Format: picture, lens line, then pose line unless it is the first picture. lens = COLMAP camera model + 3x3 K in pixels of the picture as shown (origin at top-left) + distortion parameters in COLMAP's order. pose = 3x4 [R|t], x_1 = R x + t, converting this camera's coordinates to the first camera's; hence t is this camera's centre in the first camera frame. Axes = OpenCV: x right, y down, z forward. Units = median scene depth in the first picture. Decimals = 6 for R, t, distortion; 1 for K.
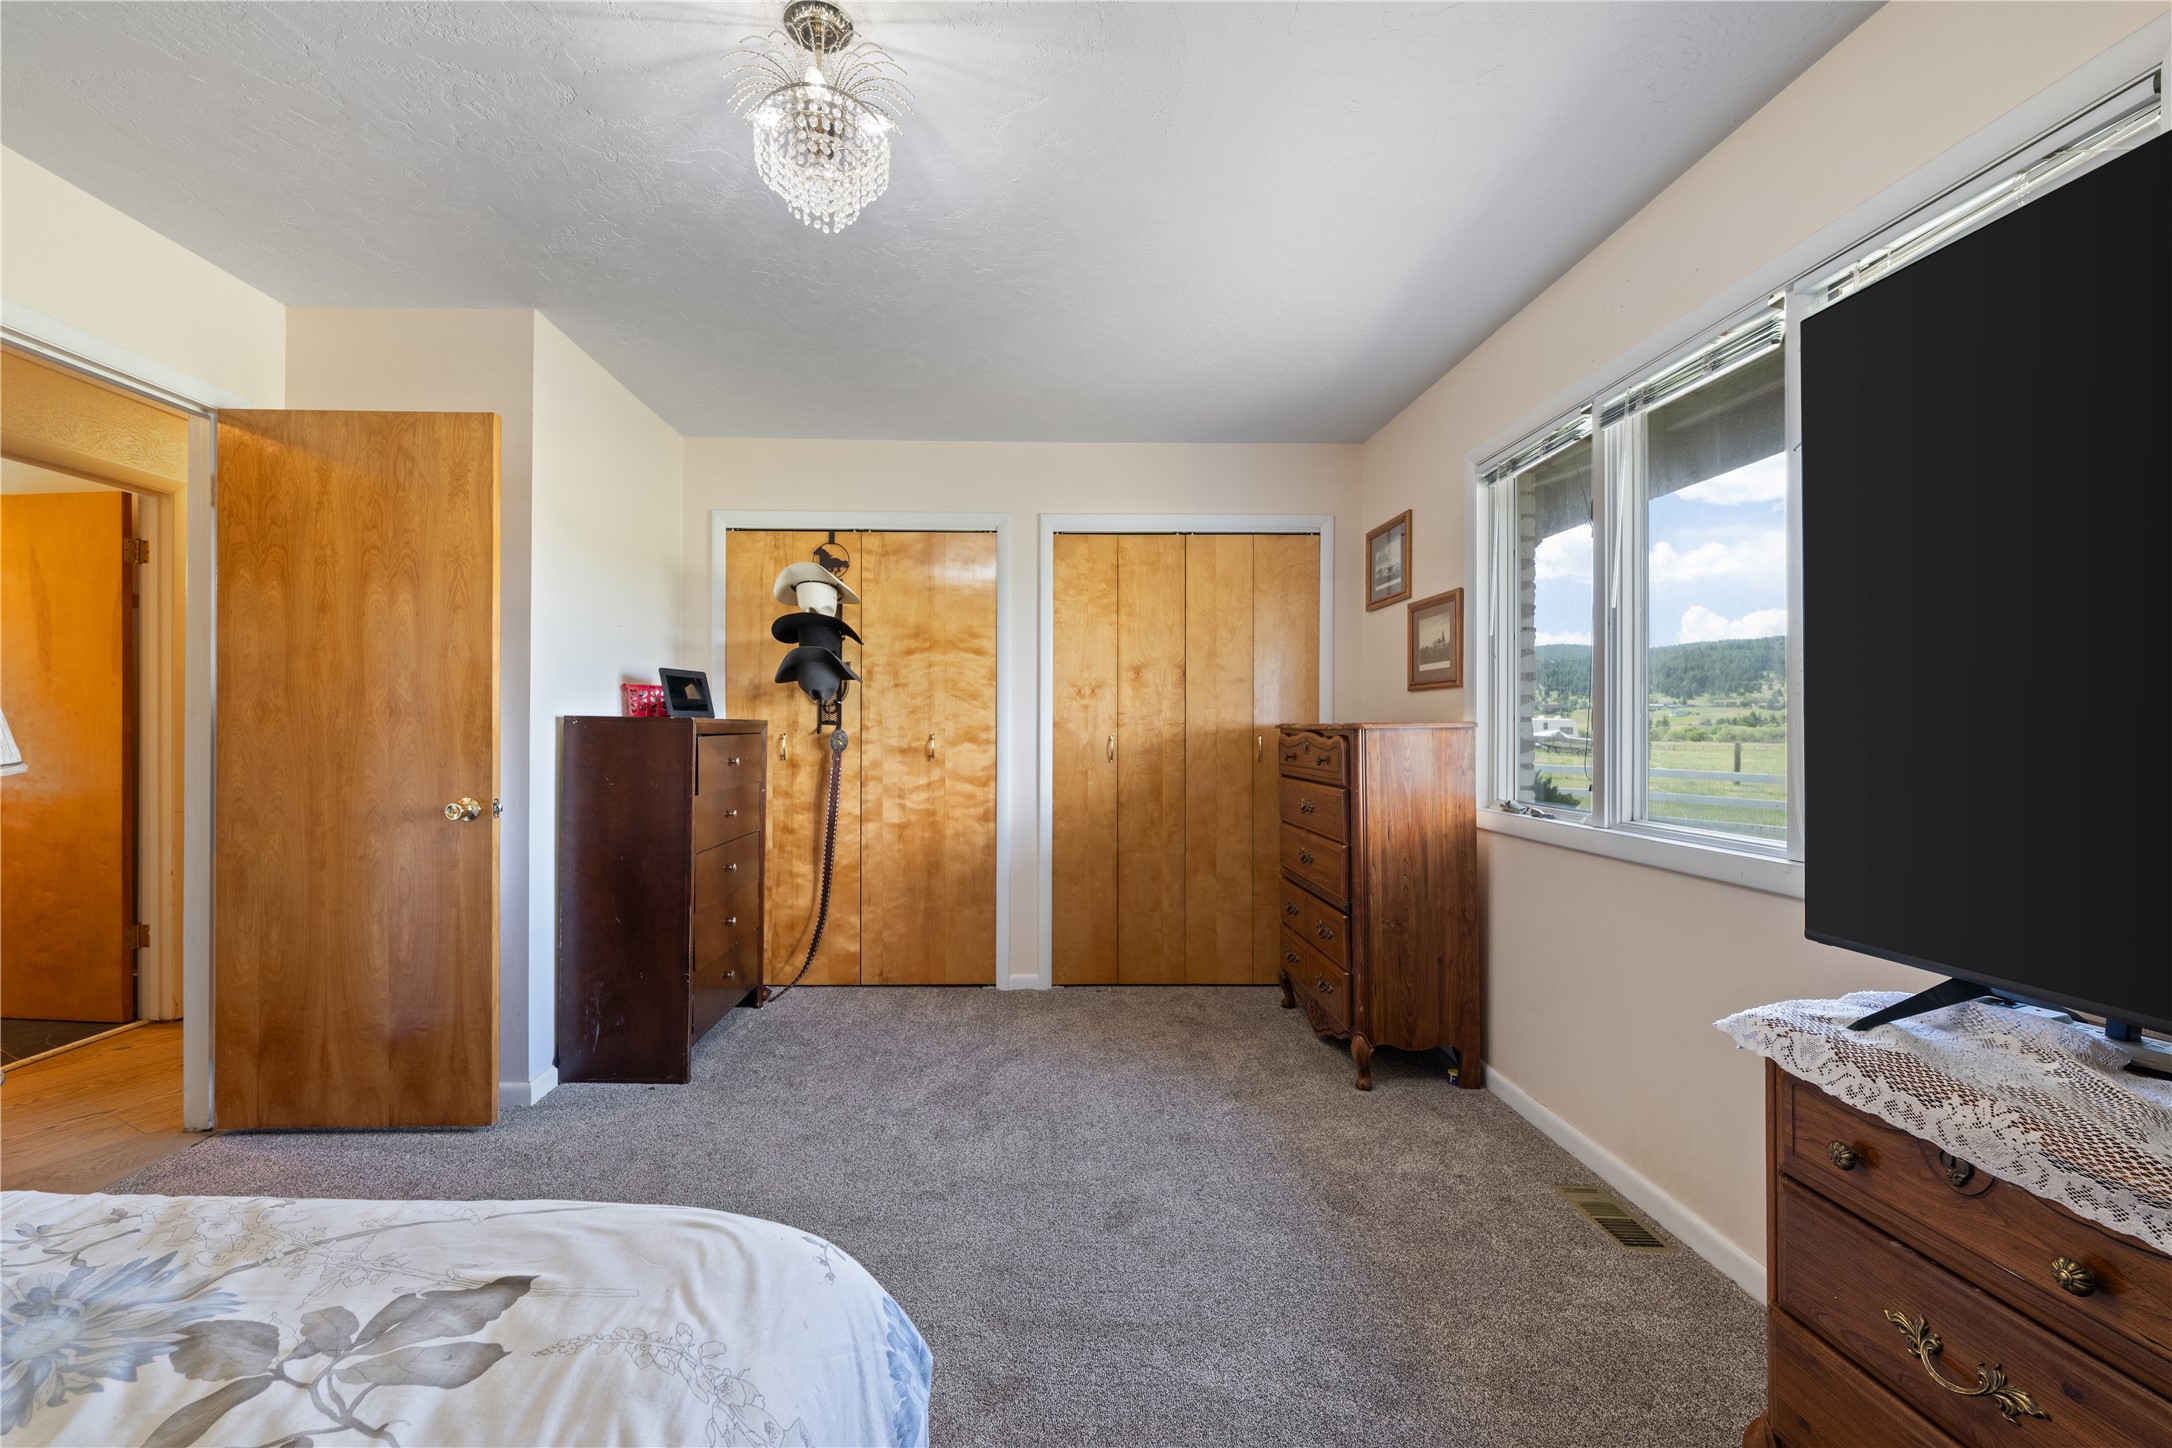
lens RADIAL K [[904.2, 0, 1086.0], [0, 904.2, 724.0], [0, 0, 1]] dist [0.000576, 0.000158]
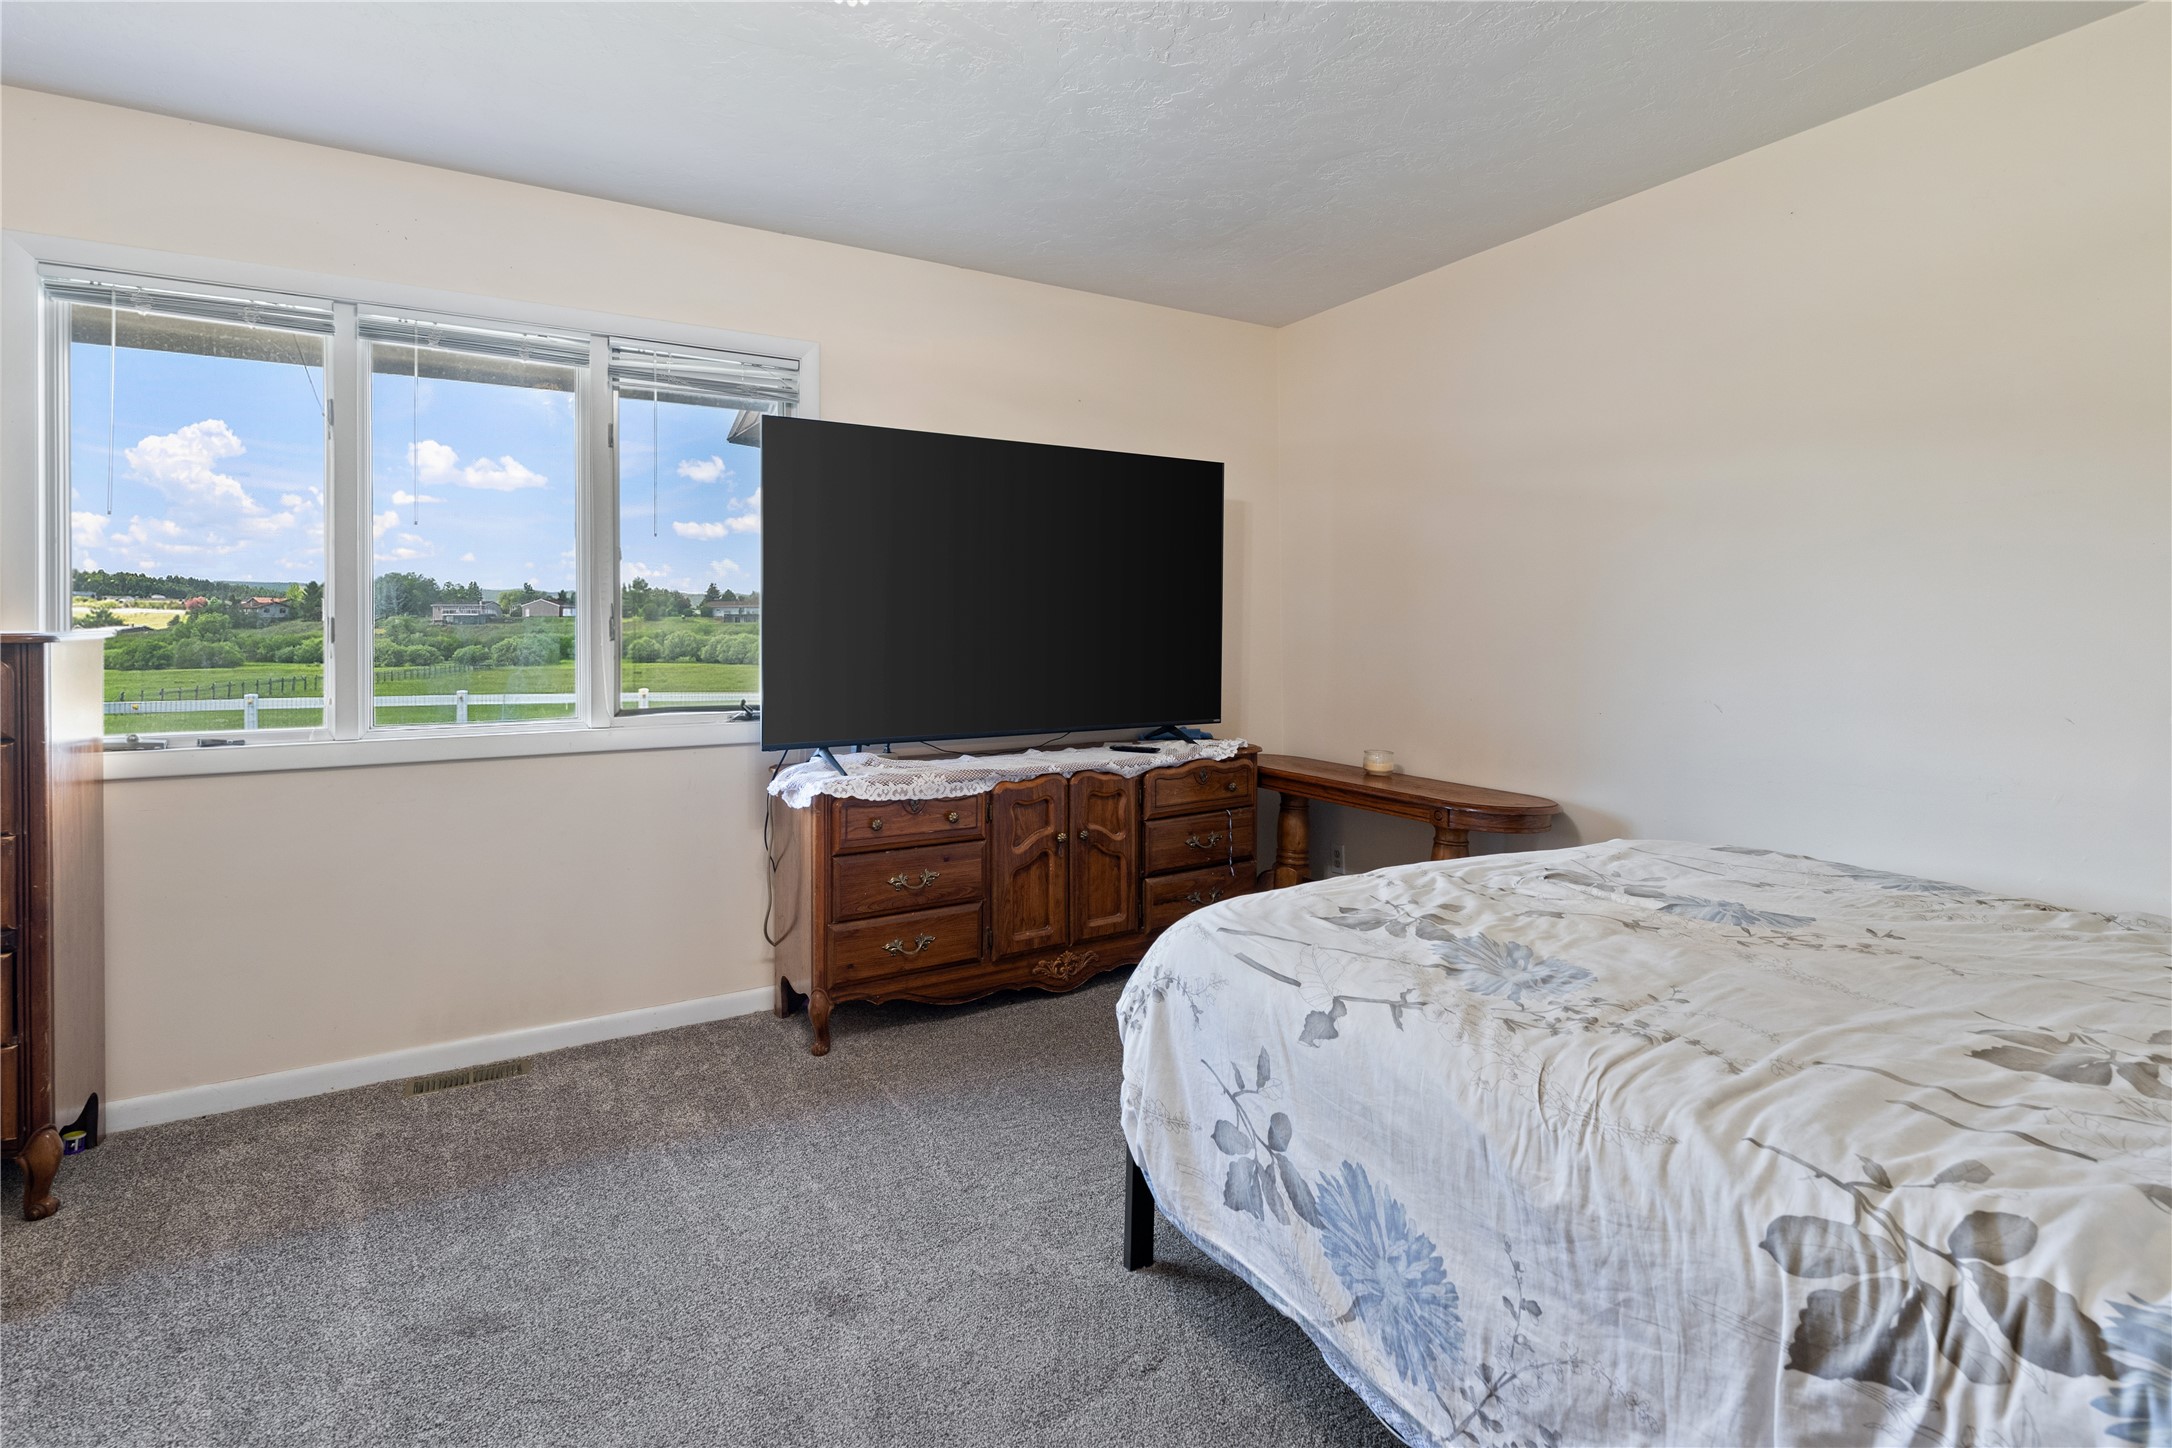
lens RADIAL K [[967.0, 0, 1079.8], [0, 967.0, 631.6], [0, 0, 1]] dist [-0.000504, -0.000188]
pose [[-0.469816, -0.000443, 0.882764, -1.728704], [-0.001045, 0.999999, -0.000054, -0.009686], [-0.882764, -0.000948, -0.469817, 1.891534]]
